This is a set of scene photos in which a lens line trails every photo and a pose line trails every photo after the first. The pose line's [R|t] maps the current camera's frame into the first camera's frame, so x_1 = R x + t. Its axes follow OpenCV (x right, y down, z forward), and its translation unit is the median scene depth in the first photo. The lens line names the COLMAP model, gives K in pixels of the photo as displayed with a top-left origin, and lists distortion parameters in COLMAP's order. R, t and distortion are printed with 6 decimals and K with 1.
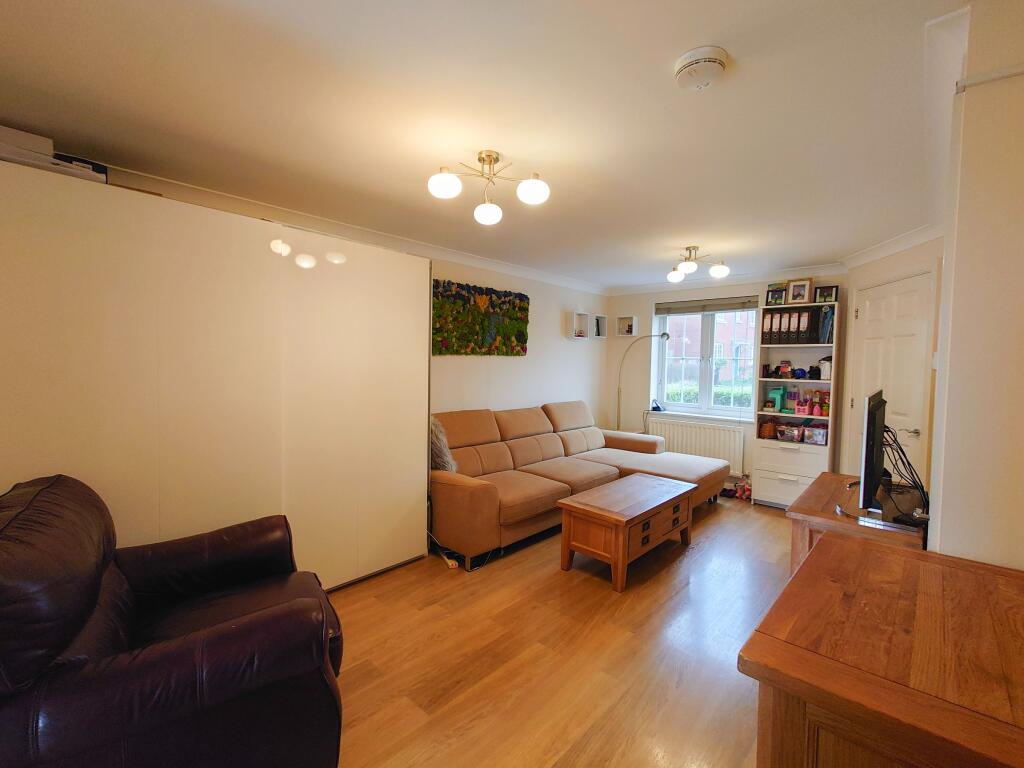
lens RADIAL K [[461.1, 0, 513.9], [0, 461.1, 386.5], [0, 0, 1]] dist [0.000464, 0.000910]
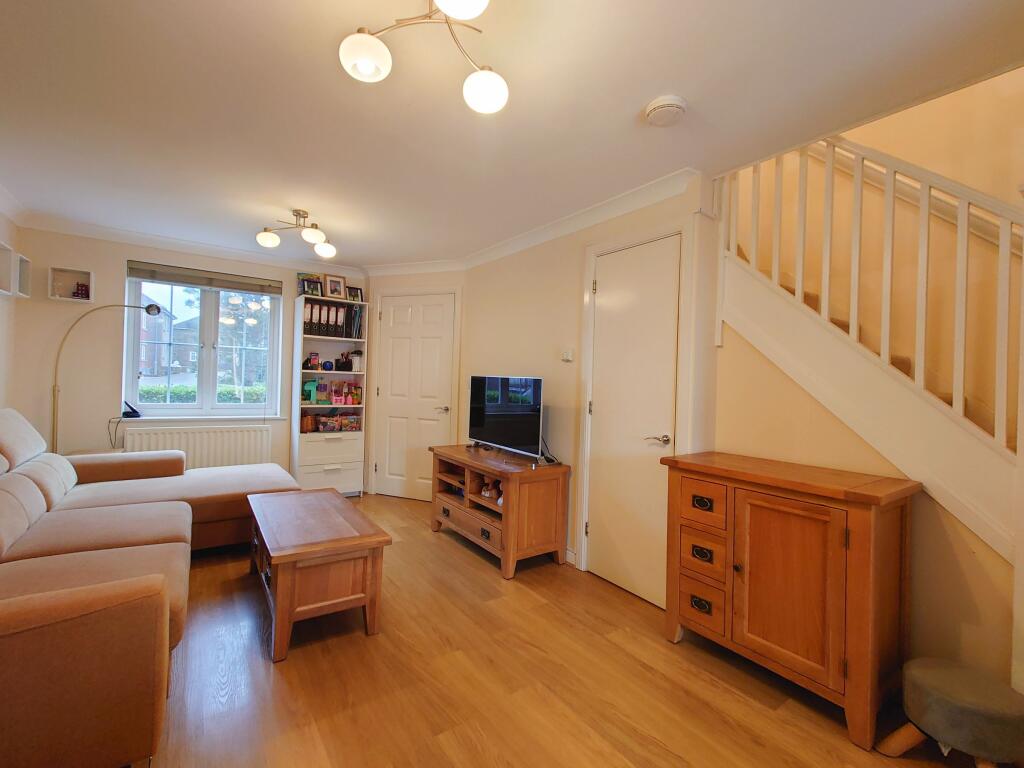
lens RADIAL K [[461.1, 0, 515.1], [0, 461.1, 380.1], [0, 0, 1]] dist [0.000464, 0.000910]
pose [[0.201742, -0.009130, 0.979396, -0.319043], [0.022001, 0.999746, 0.004788, 0.008701], [-0.979192, 0.020581, 0.201891, 0.388301]]
